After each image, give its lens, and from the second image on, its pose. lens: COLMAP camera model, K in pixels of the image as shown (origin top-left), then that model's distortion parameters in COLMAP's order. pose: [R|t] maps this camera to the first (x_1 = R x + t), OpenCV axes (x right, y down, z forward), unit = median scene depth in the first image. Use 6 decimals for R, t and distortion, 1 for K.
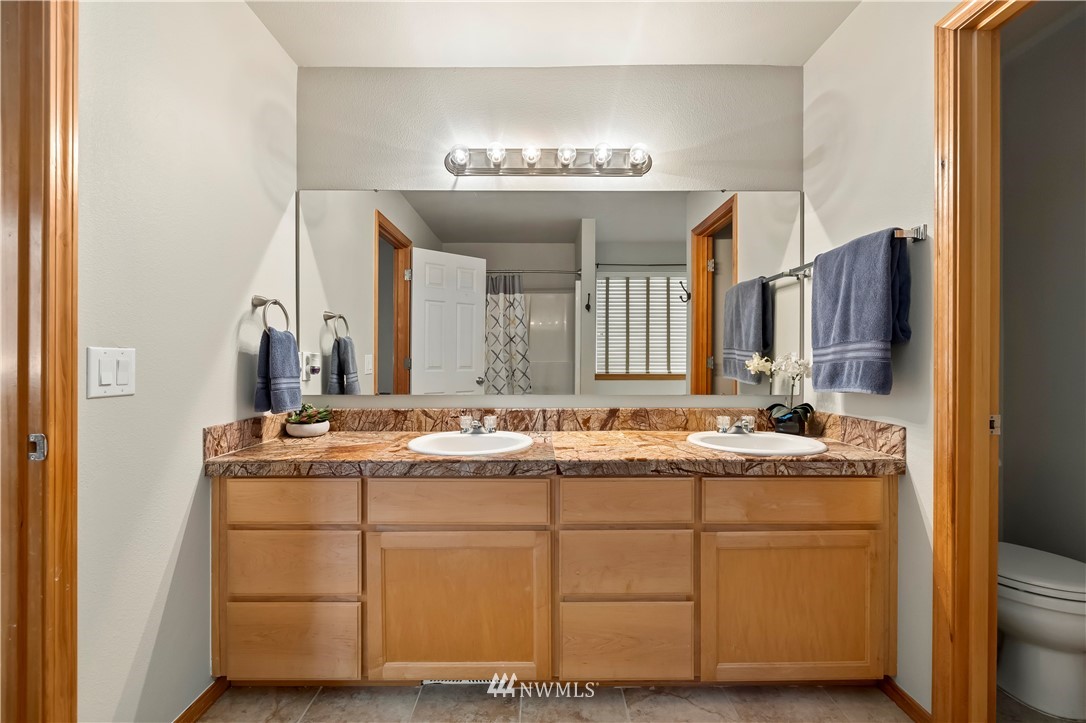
lens RADIAL K [[464.5, 0, 543.3], [0, 464.5, 358.6], [0, 0, 1]] dist [0.001217, 0.000290]
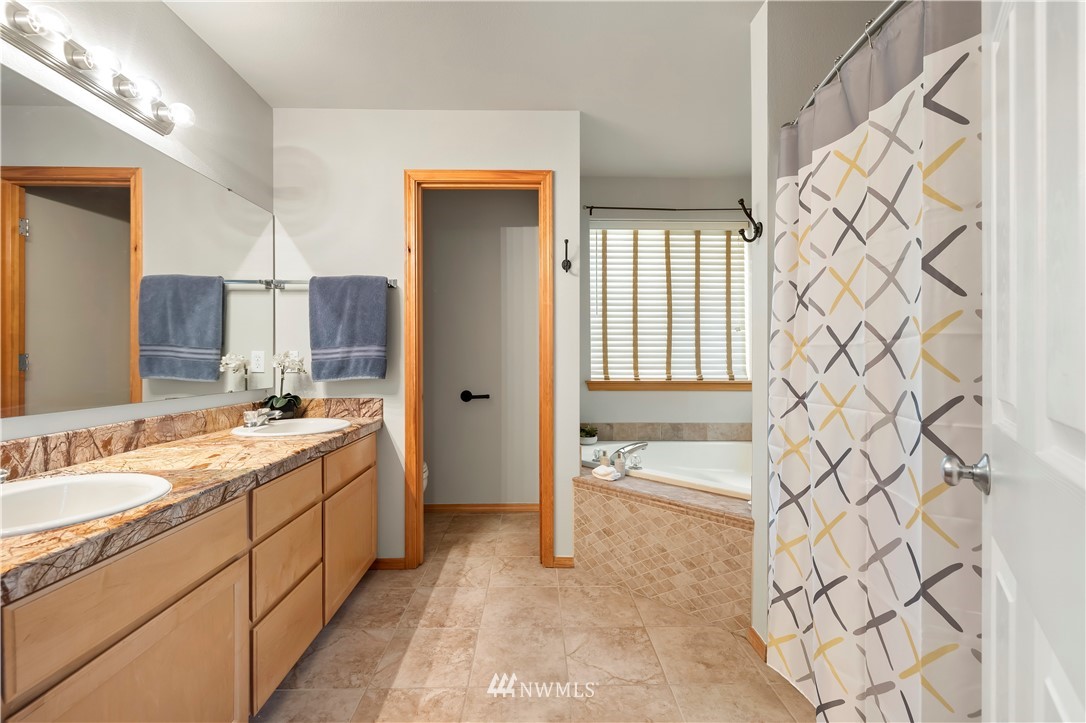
lens RADIAL K [[464.5, 0, 543.3], [0, 464.5, 358.6], [0, 0, 1]] dist [0.001217, 0.000290]
pose [[-0.023268, -0.001912, 0.999727, -0.736156], [-0.001102, 0.999998, 0.001886, 0.002628], [-0.999729, -0.001058, -0.023270, 0.396396]]
